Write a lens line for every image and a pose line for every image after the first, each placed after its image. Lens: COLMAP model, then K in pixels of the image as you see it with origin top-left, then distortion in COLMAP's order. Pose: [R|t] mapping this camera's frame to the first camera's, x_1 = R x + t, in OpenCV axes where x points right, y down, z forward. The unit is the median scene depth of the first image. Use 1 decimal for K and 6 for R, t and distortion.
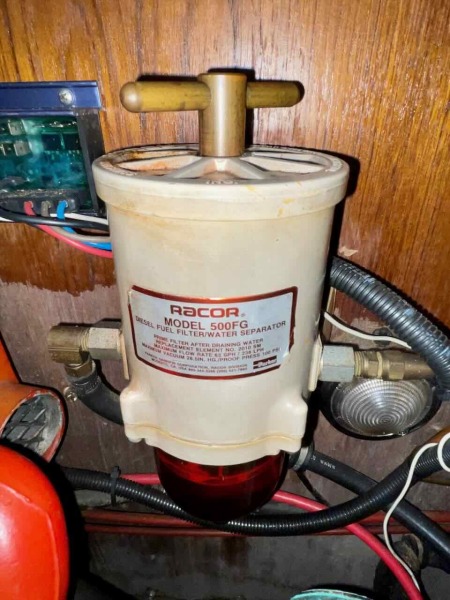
lens RADIAL K [[280.6, 0, 225.0], [0, 280.6, 300.0], [0, 0, 1]] dist [0.000033, -0.000006]
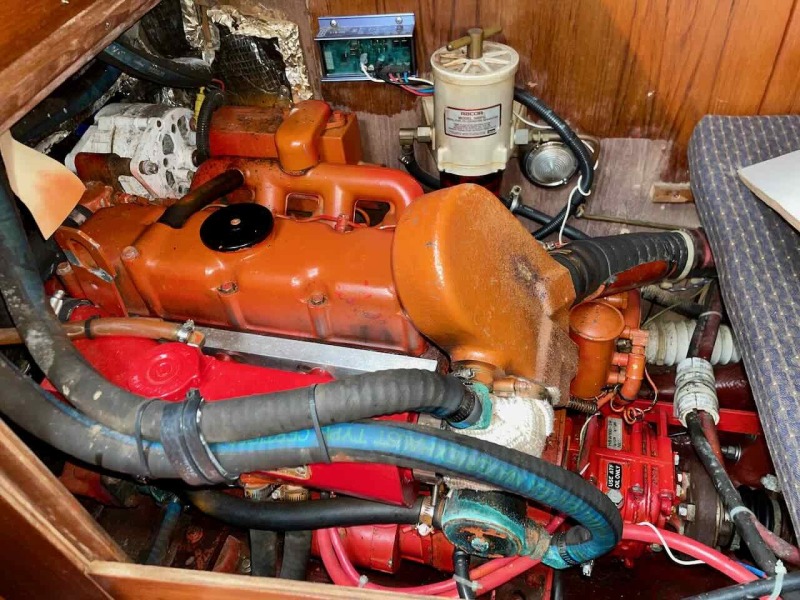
lens RADIAL K [[614.6, 0, 400.0], [0, 614.6, 300.0], [0, 0, 1]] dist [0.047243, -0.004346]
pose [[0.998577, -0.053216, -0.003551, -0.758365], [0.052683, 0.973825, 0.221108, 0.395688], [-0.008309, -0.220980, 0.975243, -4.877959]]
